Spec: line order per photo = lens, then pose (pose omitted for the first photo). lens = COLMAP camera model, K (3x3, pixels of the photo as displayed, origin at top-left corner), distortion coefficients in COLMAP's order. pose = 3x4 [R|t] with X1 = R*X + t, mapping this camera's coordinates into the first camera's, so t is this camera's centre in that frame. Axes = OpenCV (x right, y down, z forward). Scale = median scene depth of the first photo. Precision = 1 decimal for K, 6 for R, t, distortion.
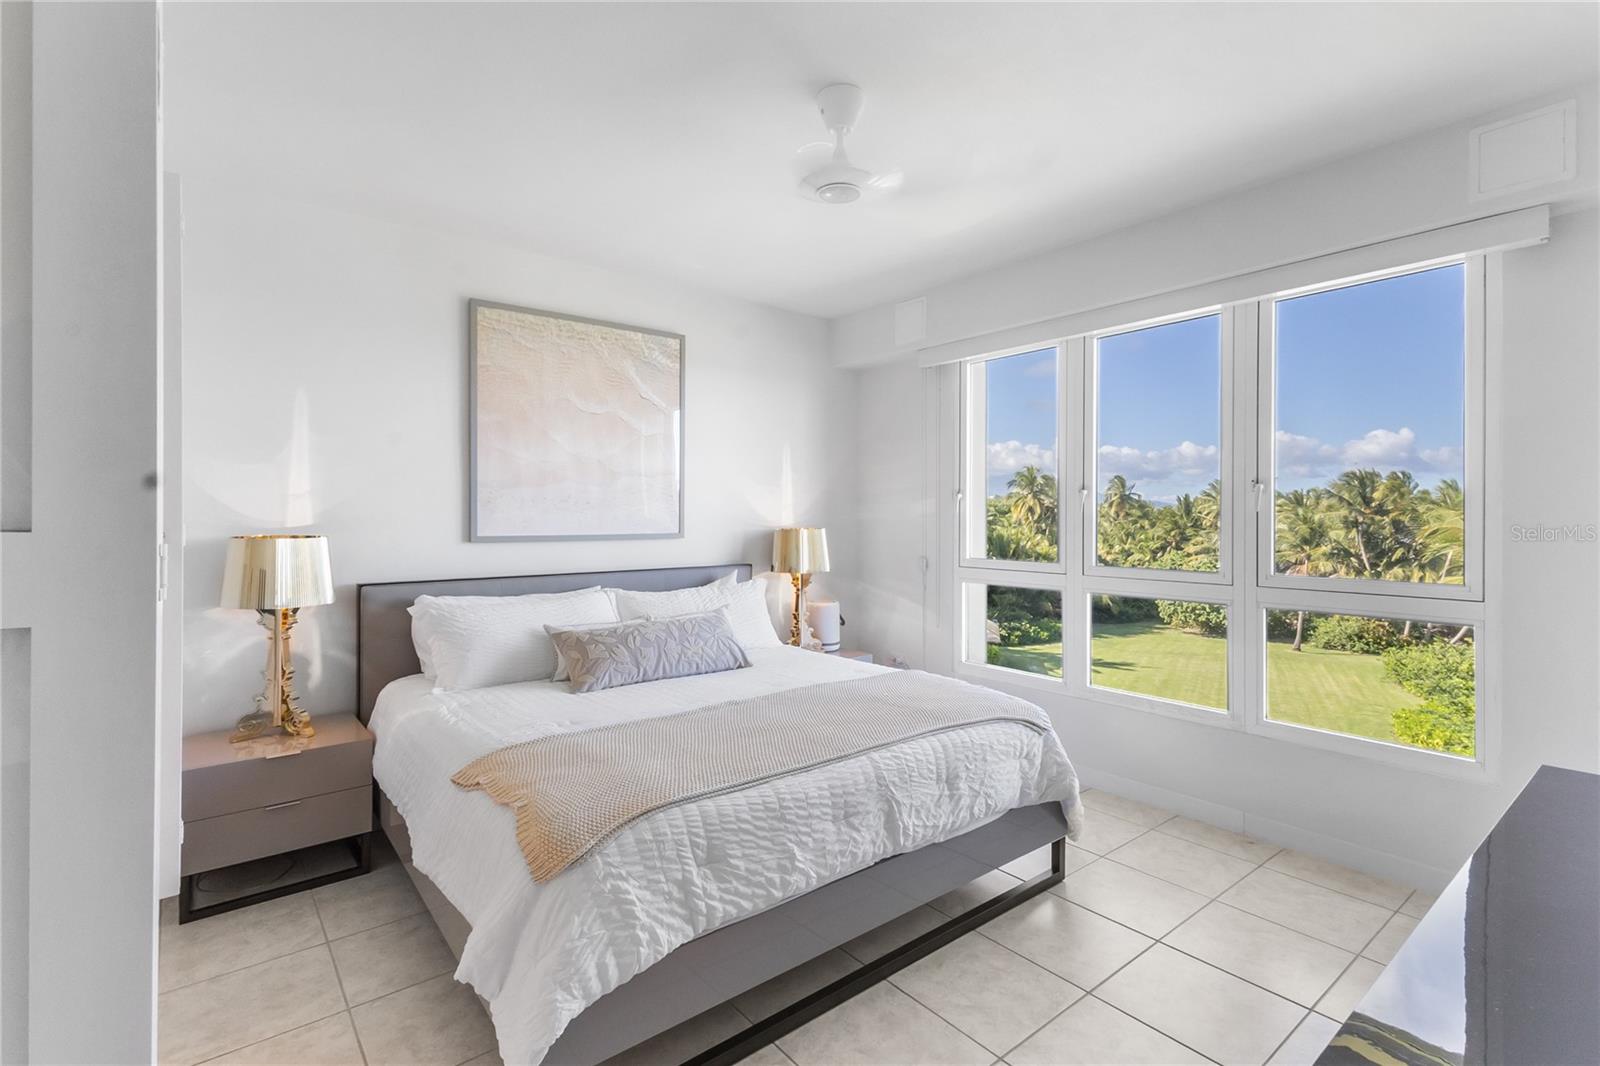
lens RADIAL K [[740.7, 0, 795.6], [0, 740.7, 529.8], [0, 0, 1]] dist [0.023145, -0.003143]
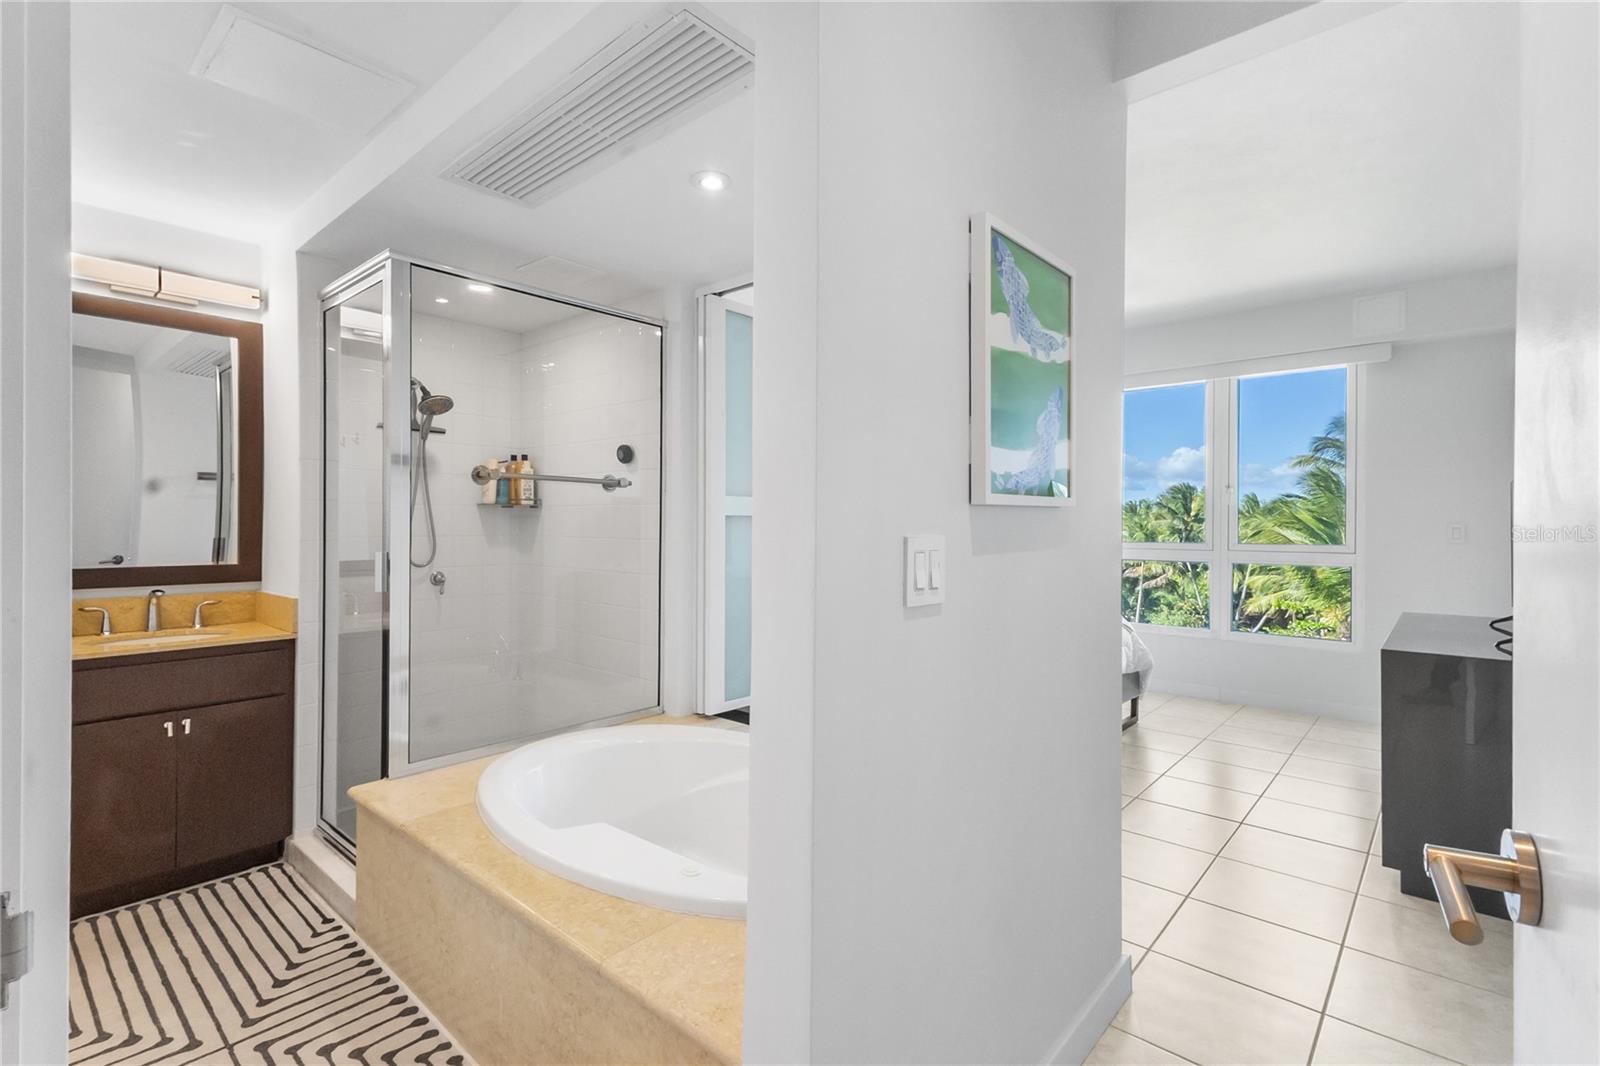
lens RADIAL K [[740.7, 0, 795.6], [0, 740.7, 529.8], [0, 0, 1]] dist [0.023145, -0.003143]
pose [[0.984823, 0.002585, 0.173541, -0.545206], [-0.000859, 0.999949, -0.010018, 0.042810], [-0.173558, 0.009717, 0.984776, -0.408010]]
